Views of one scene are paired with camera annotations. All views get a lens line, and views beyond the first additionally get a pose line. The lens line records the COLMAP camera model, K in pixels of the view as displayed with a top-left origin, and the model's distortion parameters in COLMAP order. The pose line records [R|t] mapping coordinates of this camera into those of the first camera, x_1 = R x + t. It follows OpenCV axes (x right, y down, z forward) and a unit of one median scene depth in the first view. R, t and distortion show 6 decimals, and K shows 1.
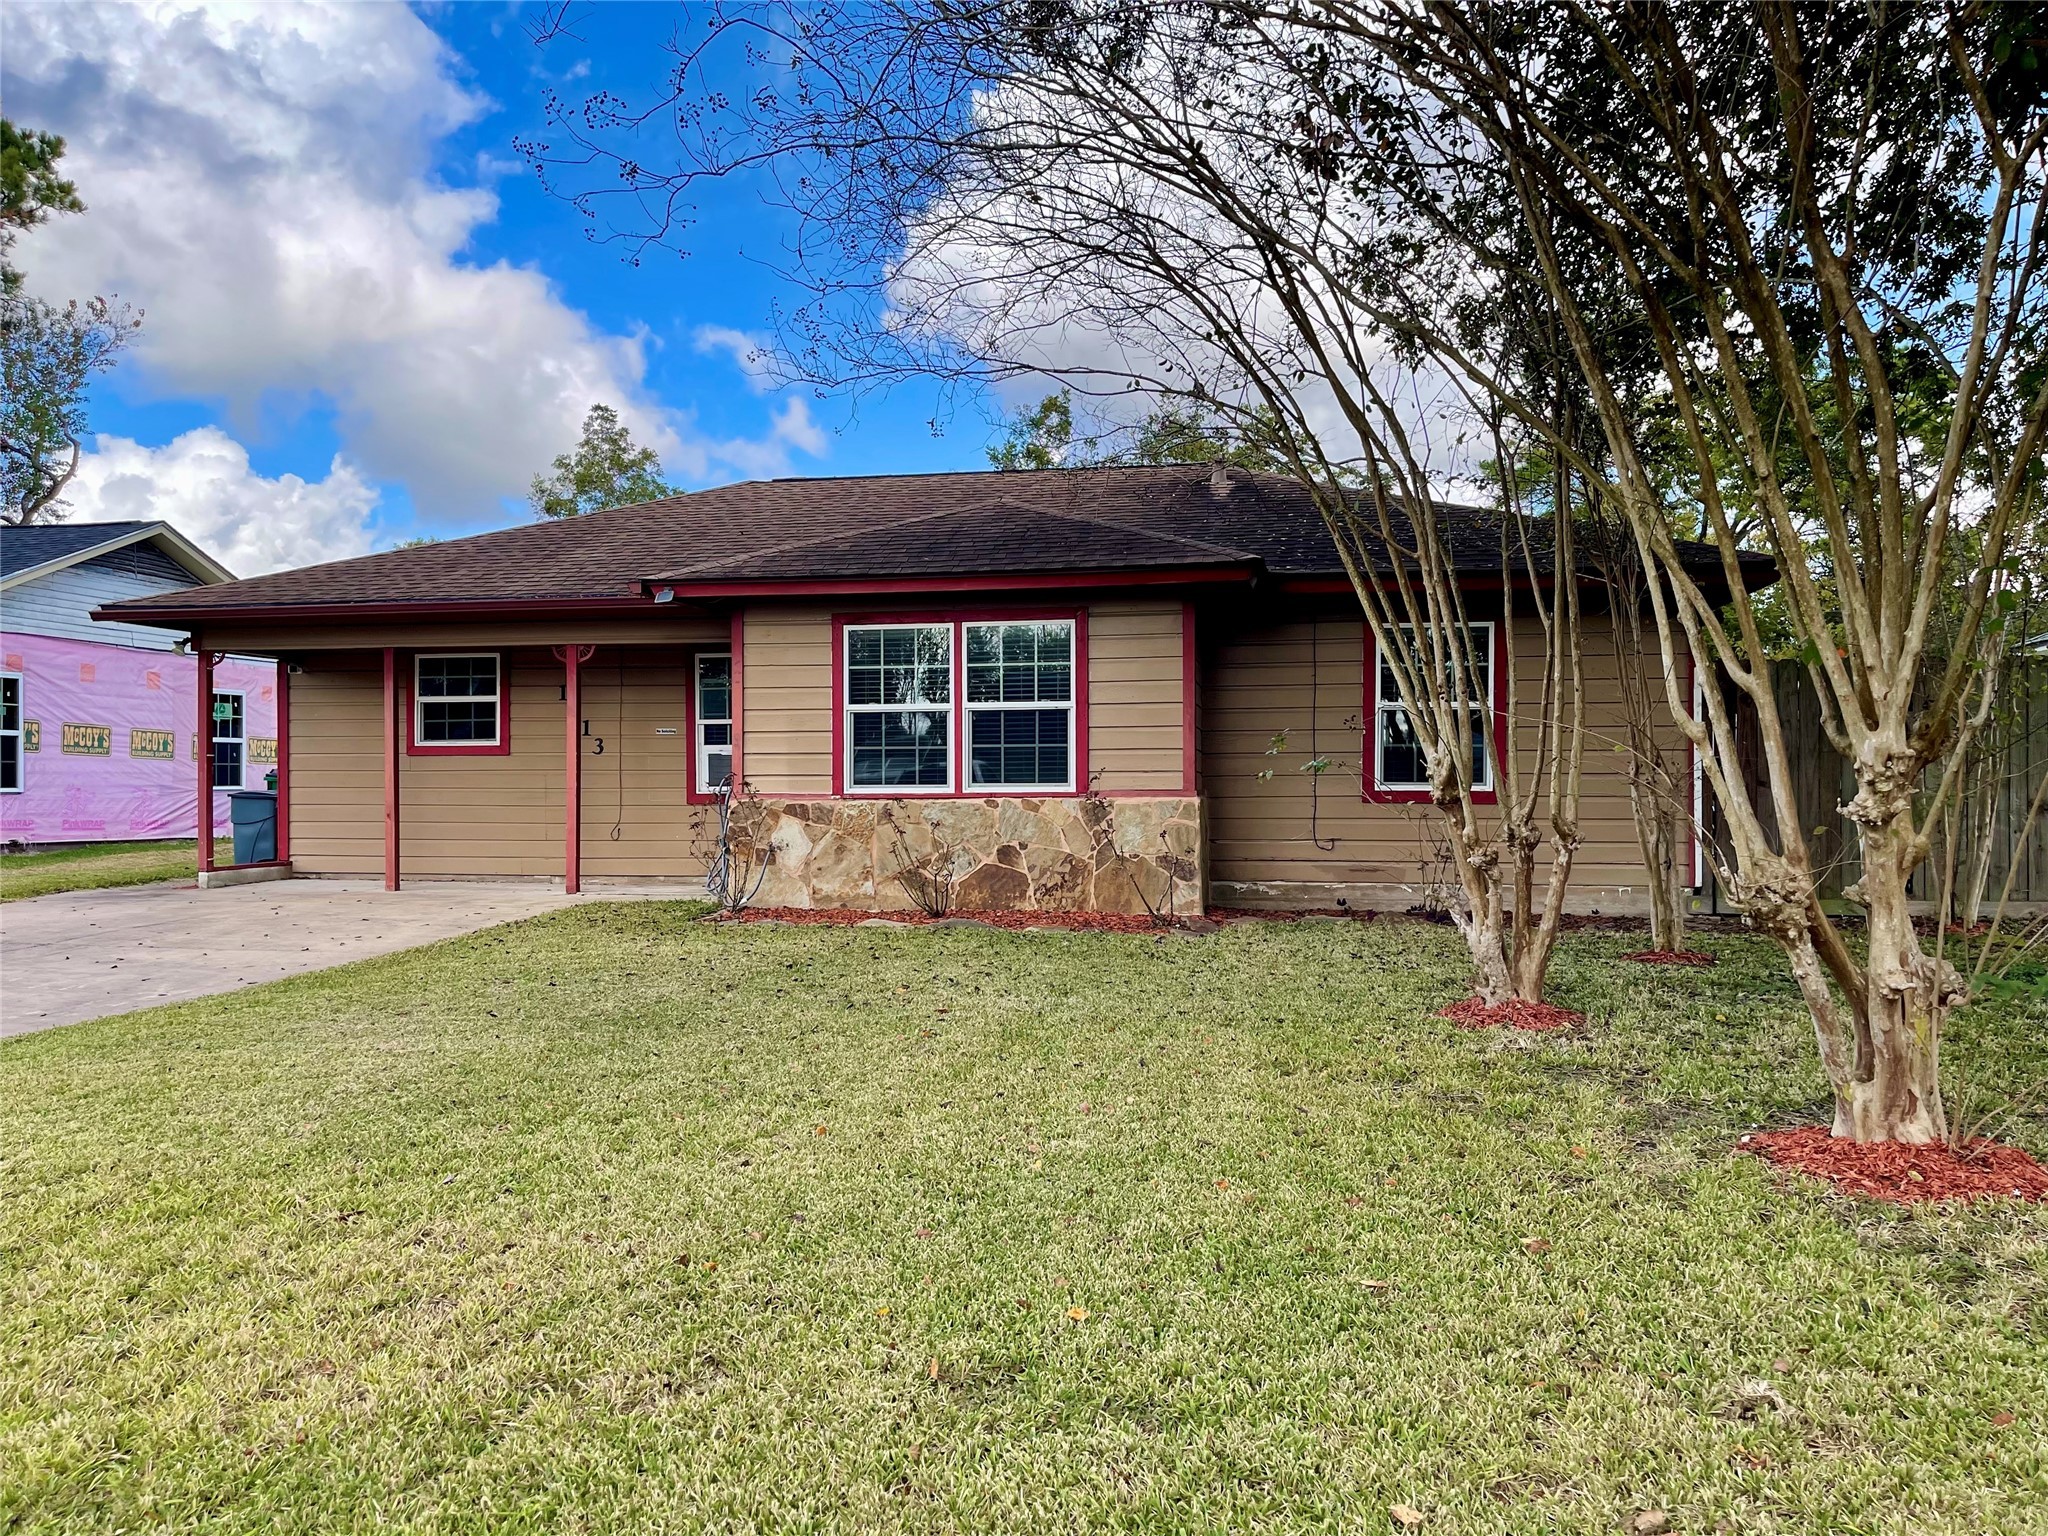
lens RADIAL K [[1511.6, 0, 1008.7], [0, 1511.6, 780.0], [0, 0, 1]] dist [0.075885, -0.116998]
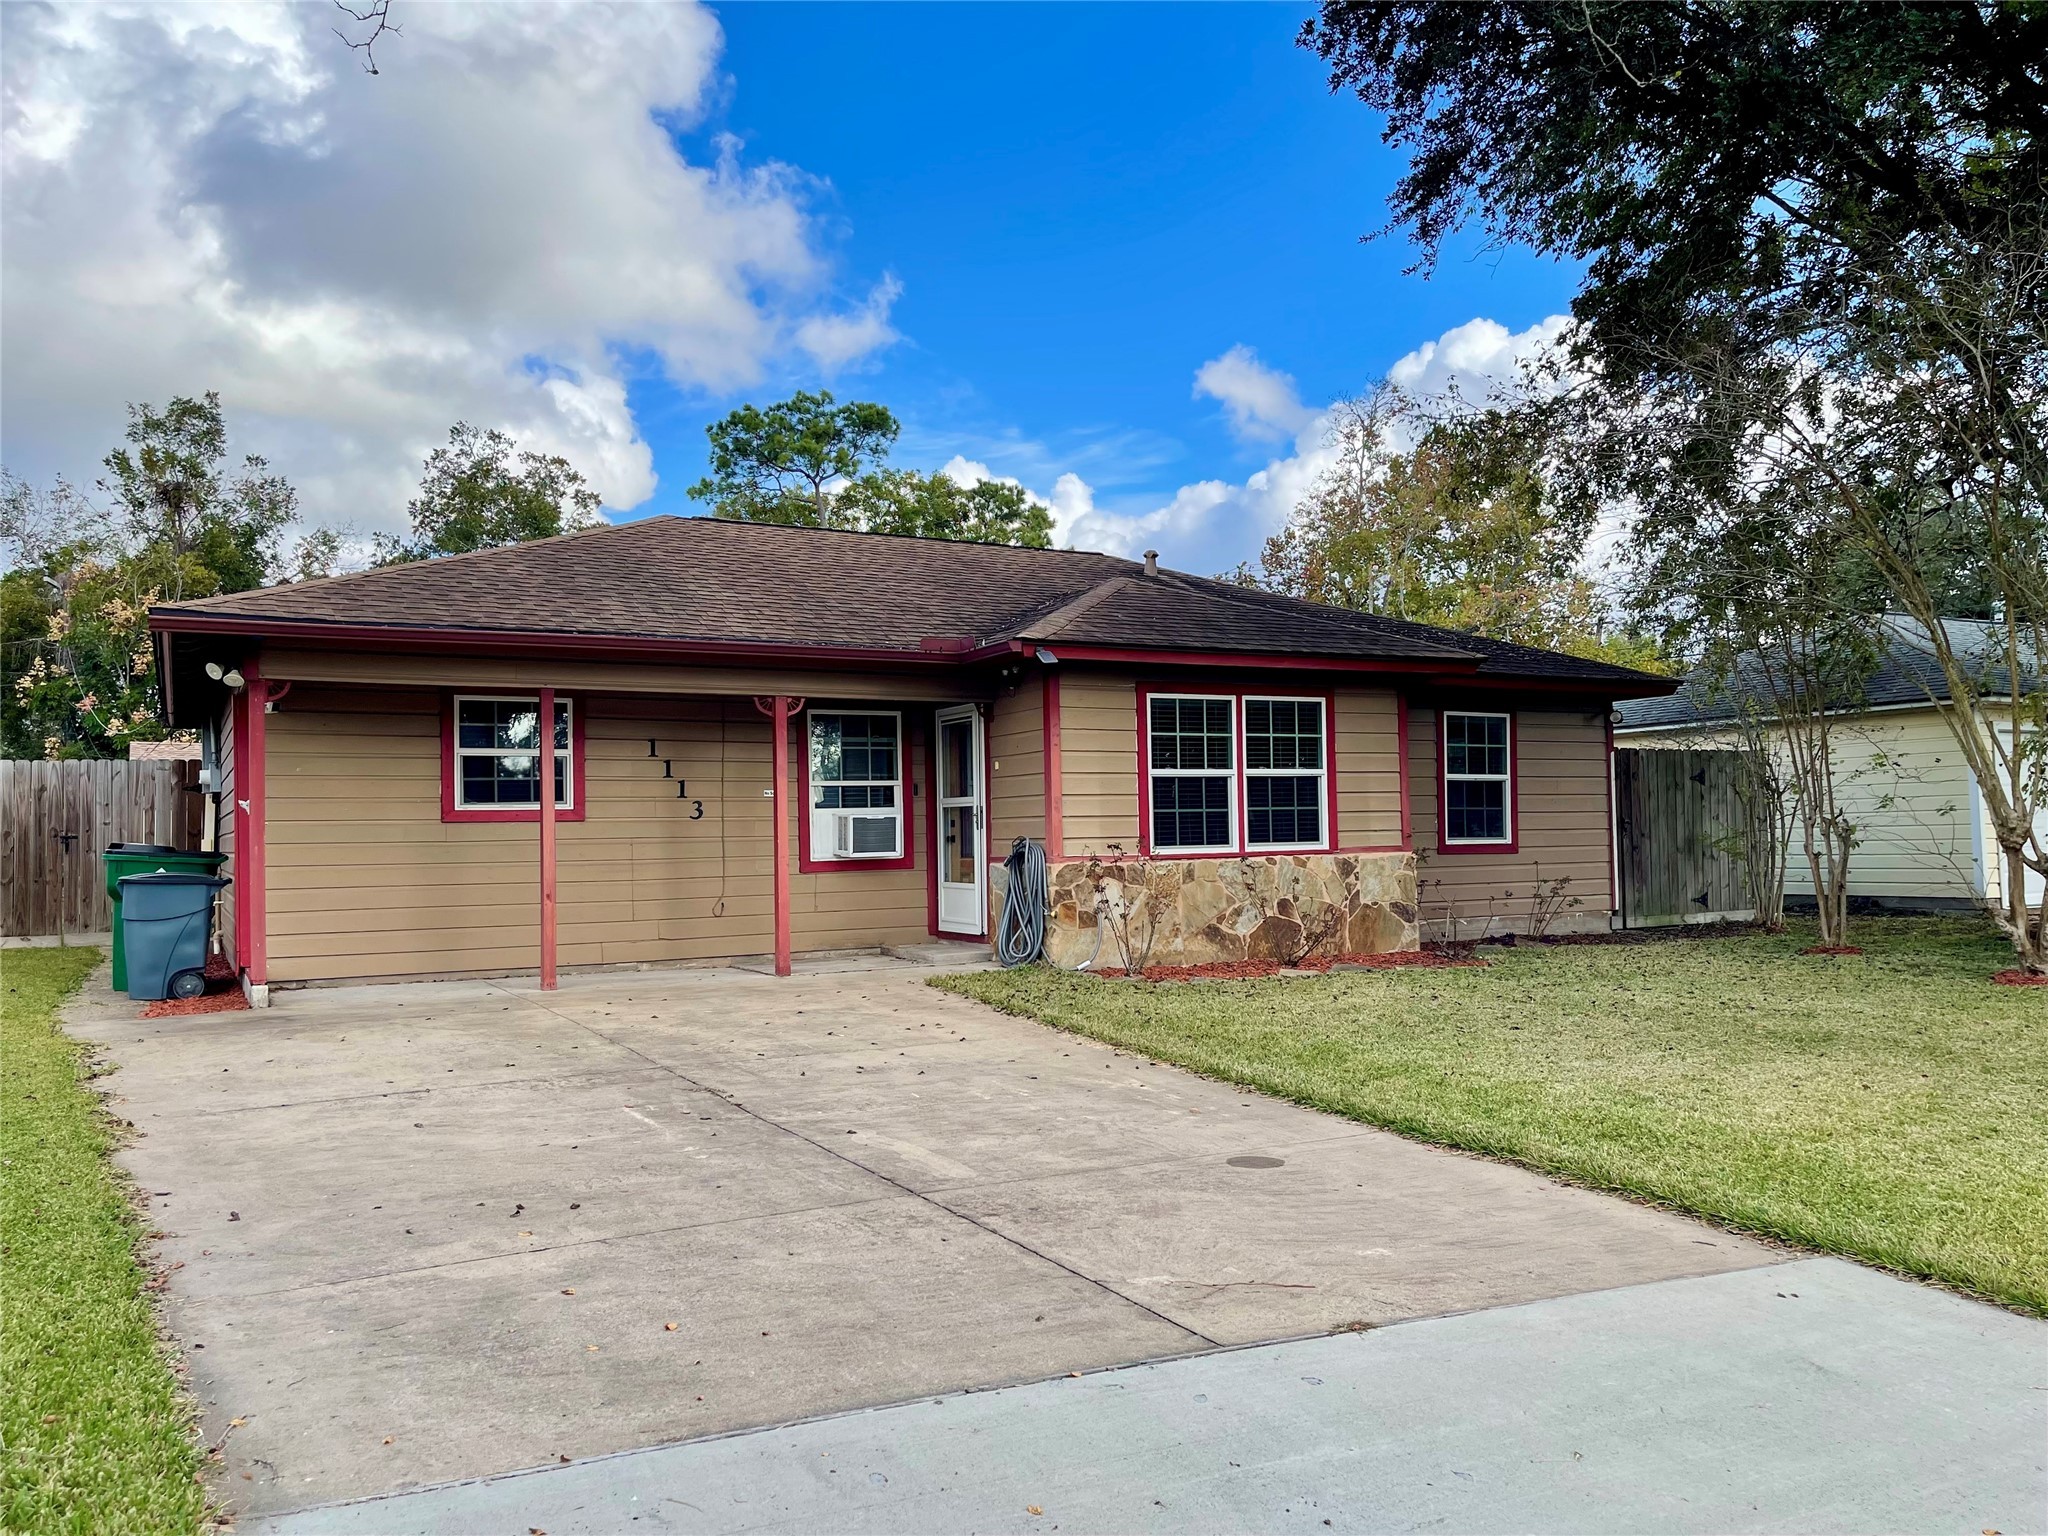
lens RADIAL K [[1511.6, 0, 1008.7], [0, 1511.6, 780.0], [0, 0, 1]] dist [0.075885, -0.116998]
pose [[0.777077, 0.012590, 0.629280, -0.842657], [0.015562, 0.999110, -0.039206, -0.003064], [-0.629213, 0.040259, 0.776189, 0.259209]]
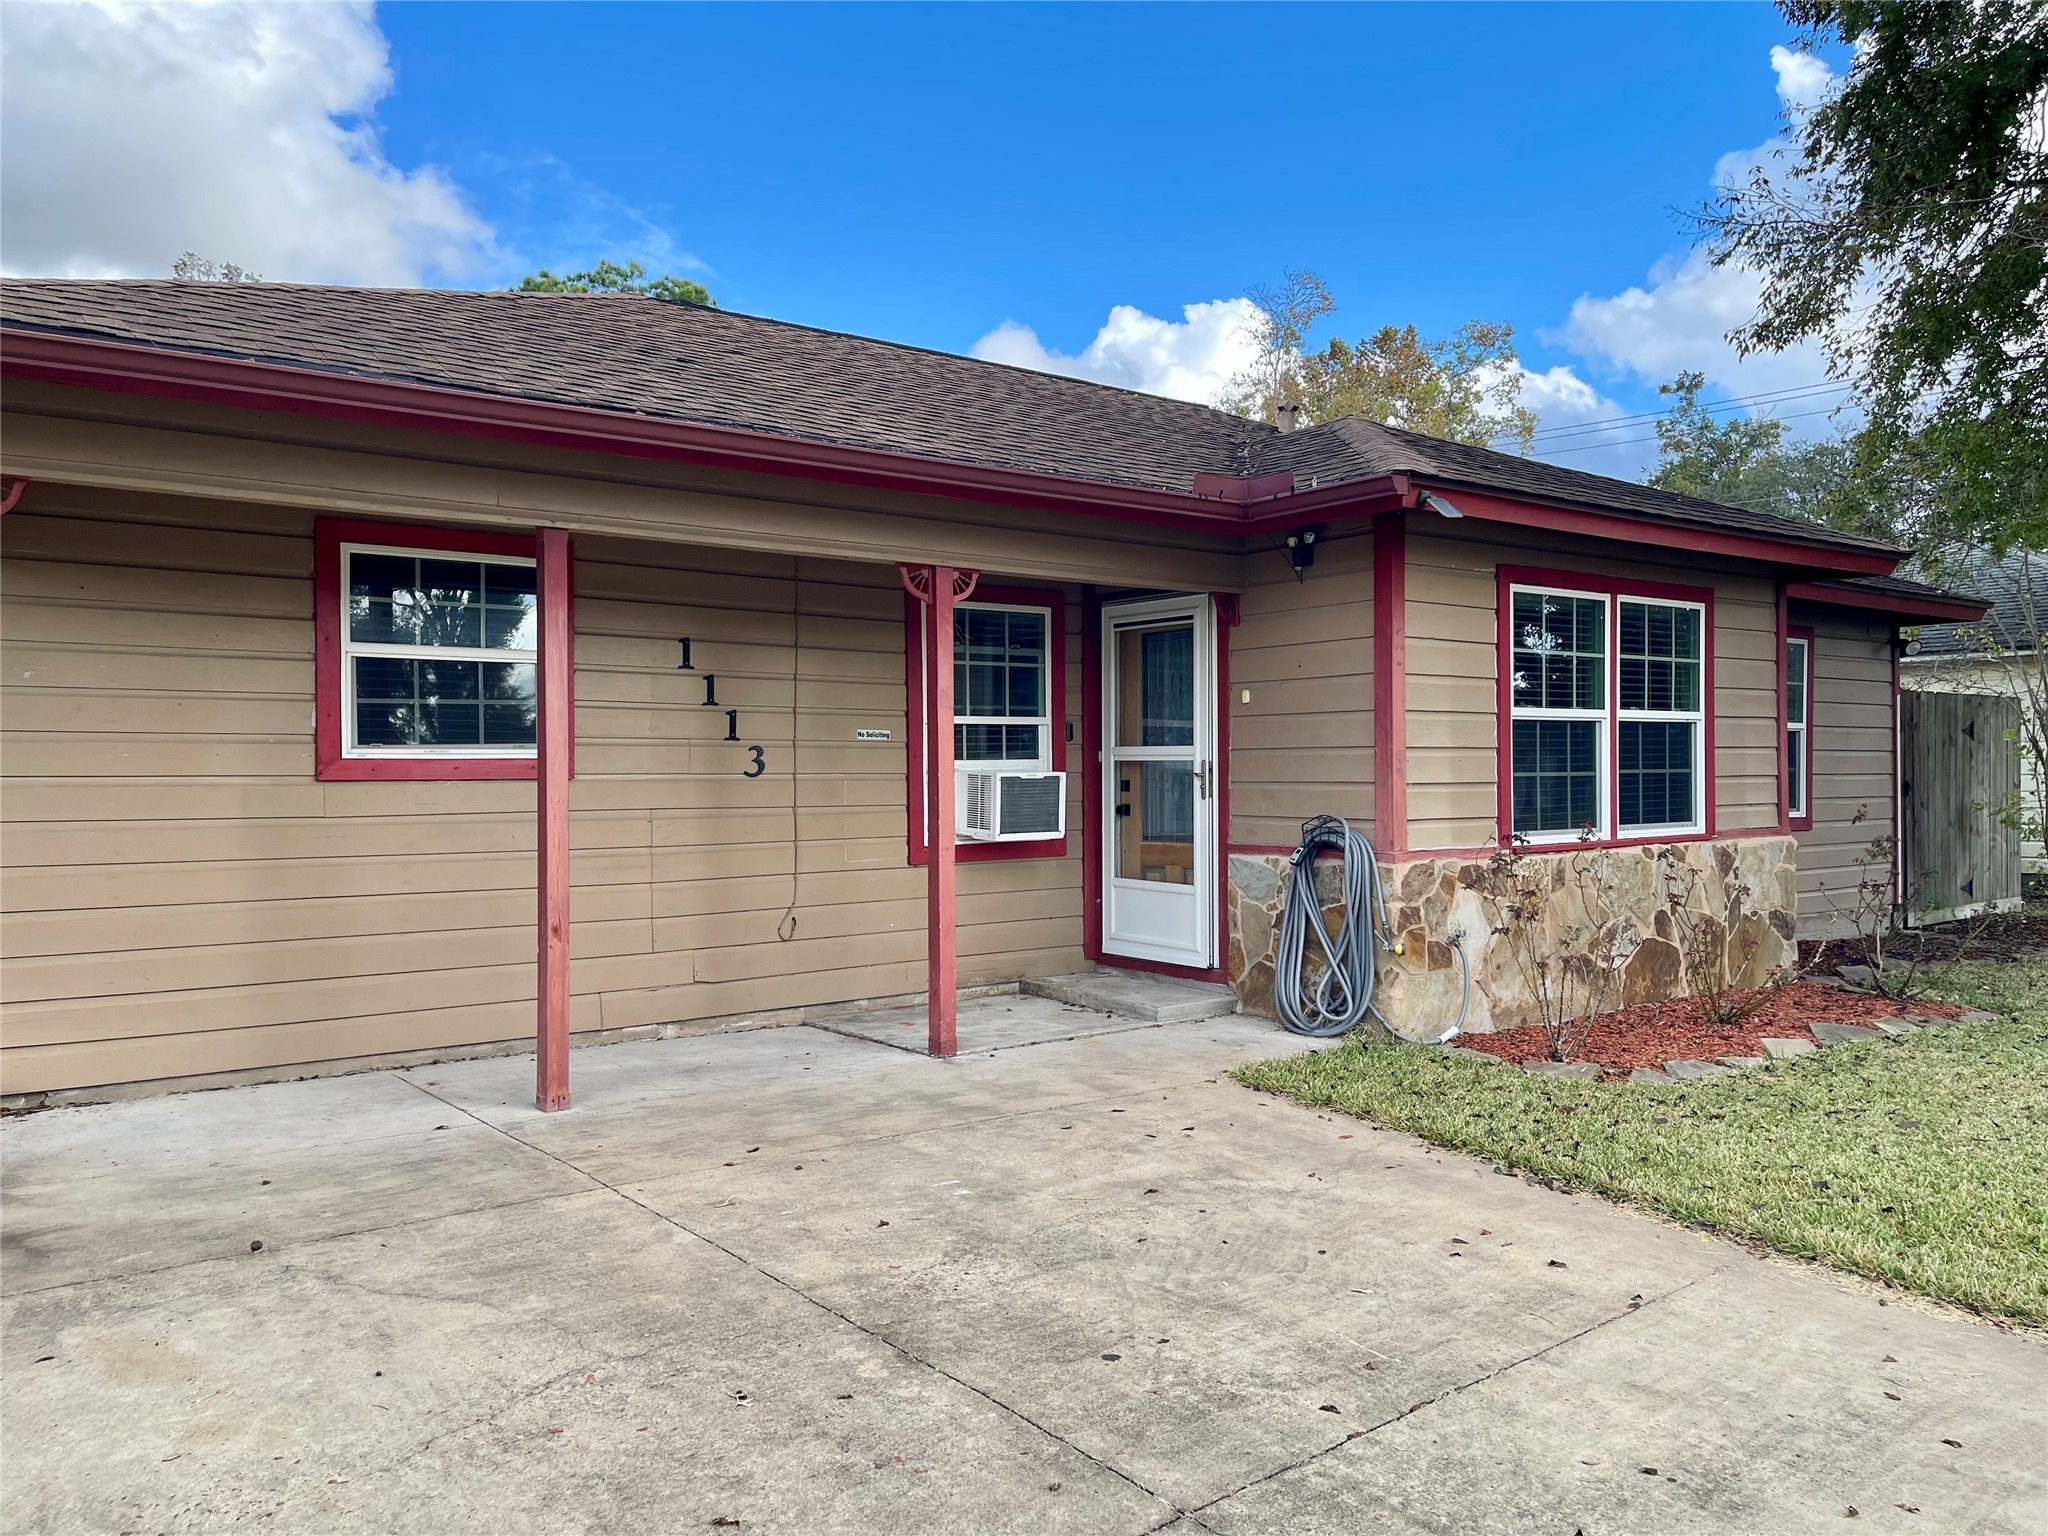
lens RADIAL K [[1511.6, 0, 1008.7], [0, 1511.6, 780.0], [0, 0, 1]] dist [0.075885, -0.116998]
pose [[0.669108, -0.006401, 0.743138, -0.735849], [0.001571, 0.999973, 0.007200, -0.024108], [-0.743164, -0.003650, 0.669100, 0.733863]]
